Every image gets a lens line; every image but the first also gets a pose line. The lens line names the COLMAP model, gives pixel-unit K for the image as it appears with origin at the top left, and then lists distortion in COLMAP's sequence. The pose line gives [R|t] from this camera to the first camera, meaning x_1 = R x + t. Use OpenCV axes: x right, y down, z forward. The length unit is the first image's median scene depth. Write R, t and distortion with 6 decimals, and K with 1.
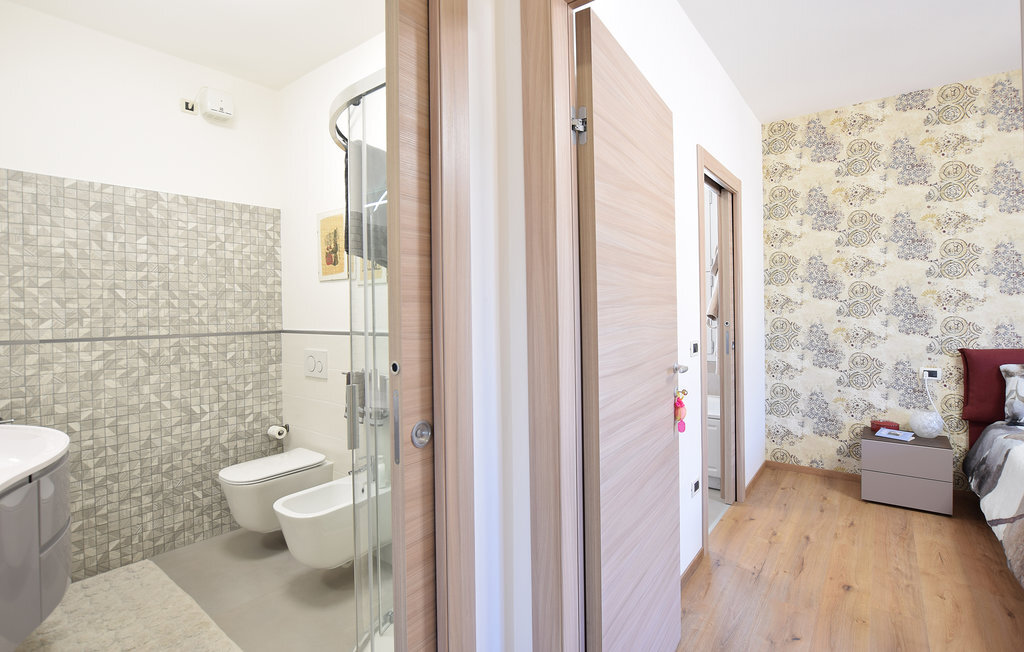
lens RADIAL K [[487.3, 0, 512.1], [0, 487.3, 313.9], [0, 0, 1]] dist [-0.026990, 0.001810]
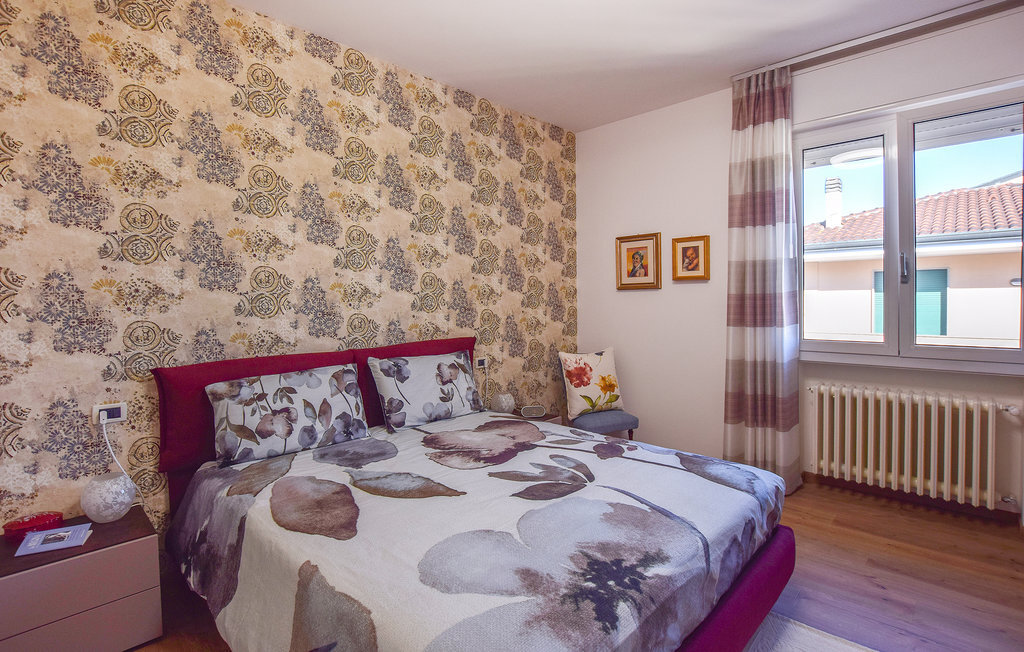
lens RADIAL K [[487.3, 0, 512.1], [0, 487.3, 313.9], [0, 0, 1]] dist [-0.026990, 0.001810]
pose [[0.107400, -0.016830, 0.994073, 0.320694], [0.014518, 0.999777, 0.015358, -0.007307], [-0.994110, 0.012783, 0.107620, 0.418891]]
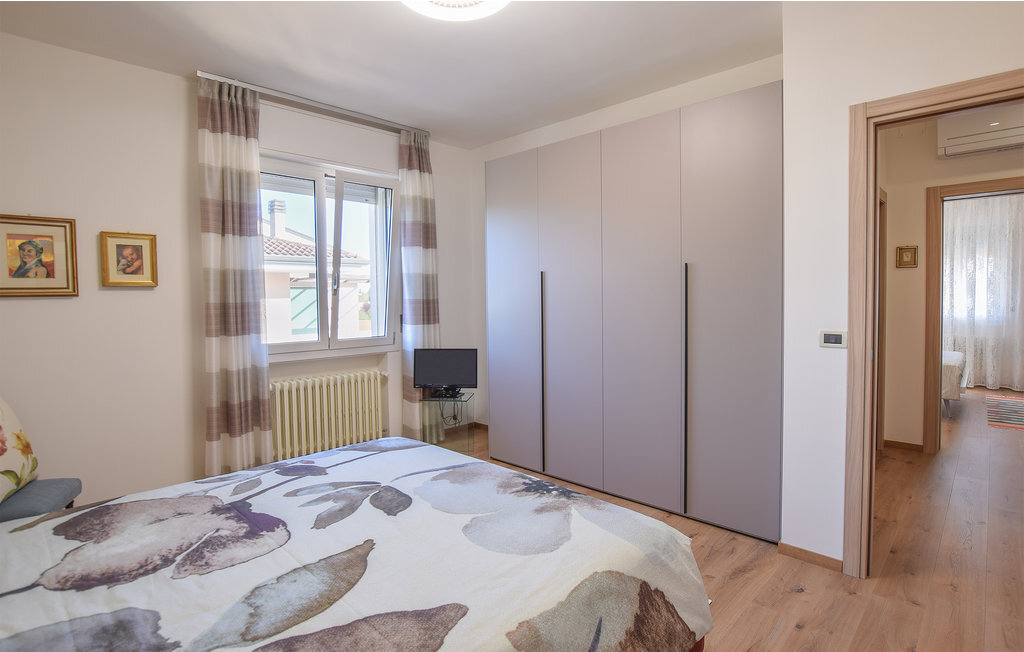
lens RADIAL K [[510.8, 0, 506.7], [0, 510.8, 321.7], [0, 0, 1]] dist [-0.026958, 0.001021]
pose [[-0.992165, 0.023767, 0.122649, 0.713969], [0.029703, 0.998463, 0.046798, -0.020323], [-0.121348, 0.050075, -0.991346, 1.052116]]
